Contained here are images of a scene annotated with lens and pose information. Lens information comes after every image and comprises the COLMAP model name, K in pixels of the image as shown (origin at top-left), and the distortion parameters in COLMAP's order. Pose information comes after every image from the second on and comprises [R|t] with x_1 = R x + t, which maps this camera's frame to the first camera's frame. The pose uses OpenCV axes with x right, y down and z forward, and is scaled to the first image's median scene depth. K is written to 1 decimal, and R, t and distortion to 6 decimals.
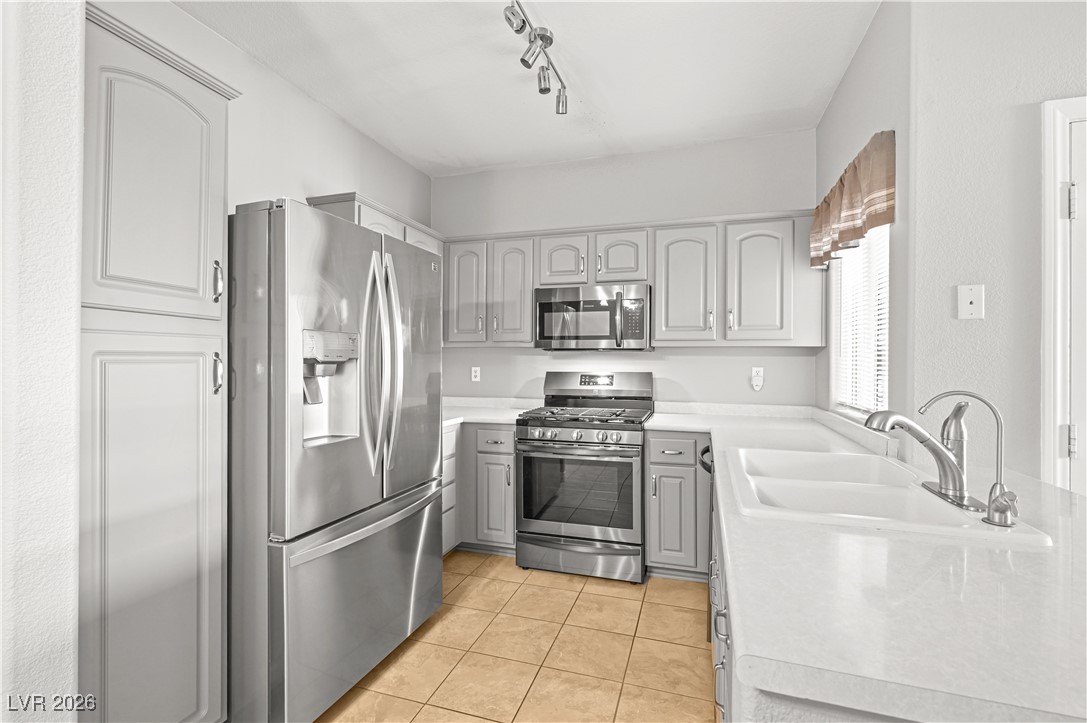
lens RADIAL K [[479.8, 0, 544.8], [0, 479.8, 361.1], [0, 0, 1]] dist [-0.002631, -0.000514]
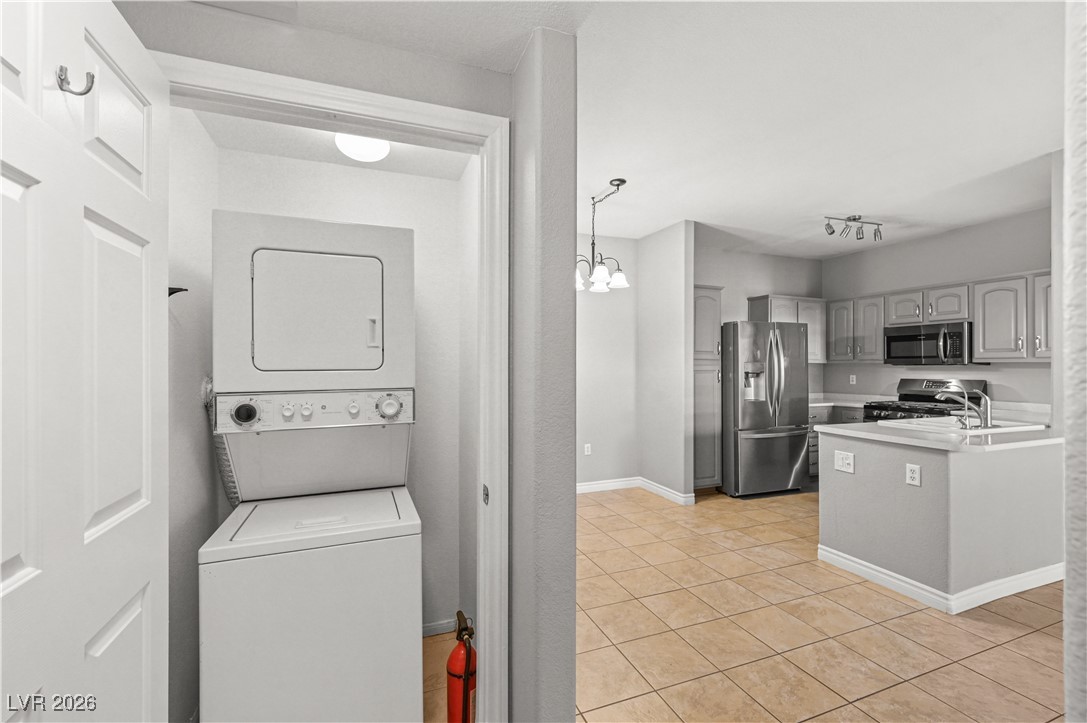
lens RADIAL K [[468.3, 0, 545.4], [0, 468.3, 363.2], [0, 0, 1]] dist [0.001352, 0.000055]
pose [[0.630704, -0.010481, -0.775953, 0.565082], [0.002260, 0.999929, -0.011669, -0.015657], [0.776020, 0.005606, 0.630683, -1.041518]]
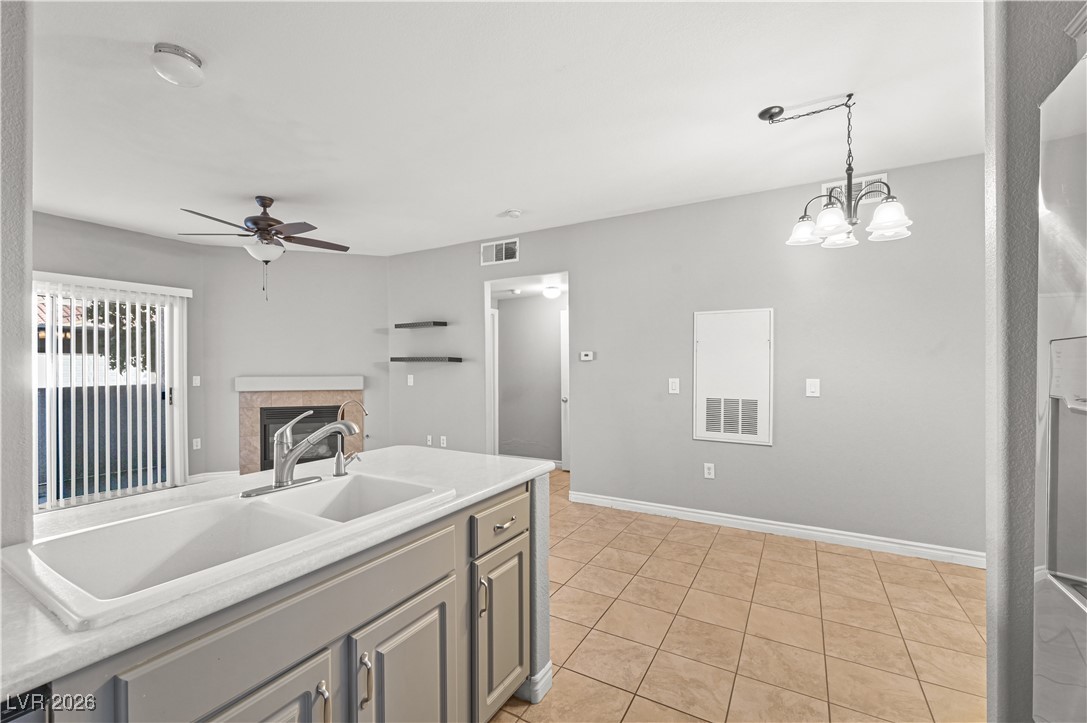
lens RADIAL K [[448.1, 0, 546.6], [0, 448.1, 363.9], [0, 0, 1]] dist [-0.000542, 0.000030]
pose [[-0.978541, -0.000747, 0.206051, -0.045587], [-0.001522, 0.999992, -0.003601, -0.023354], [-0.206047, -0.003837, -0.978535, 0.881084]]
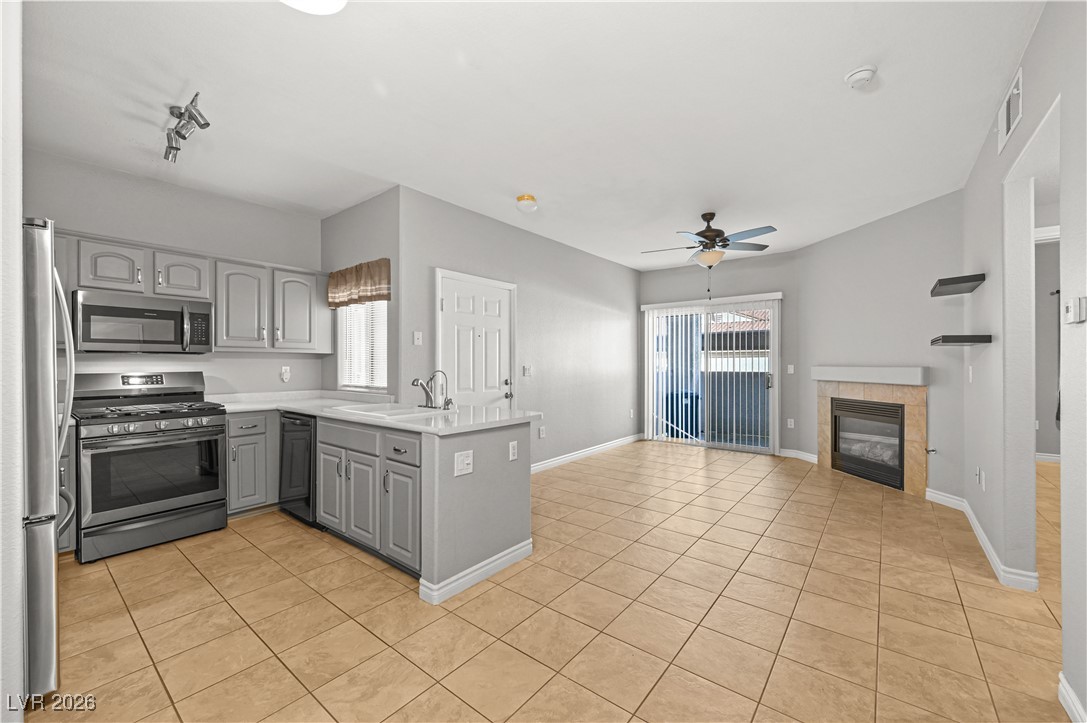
lens RADIAL K [[430.1, 0, 545.5], [0, 430.1, 362.4], [0, 0, 1]] dist [0.001009, 0.000089]
pose [[0.354103, -0.002483, 0.935203, -0.590602], [0.004450, 0.999990, 0.000970, 0.002978], [-0.935196, 0.003818, 0.354111, -0.261636]]
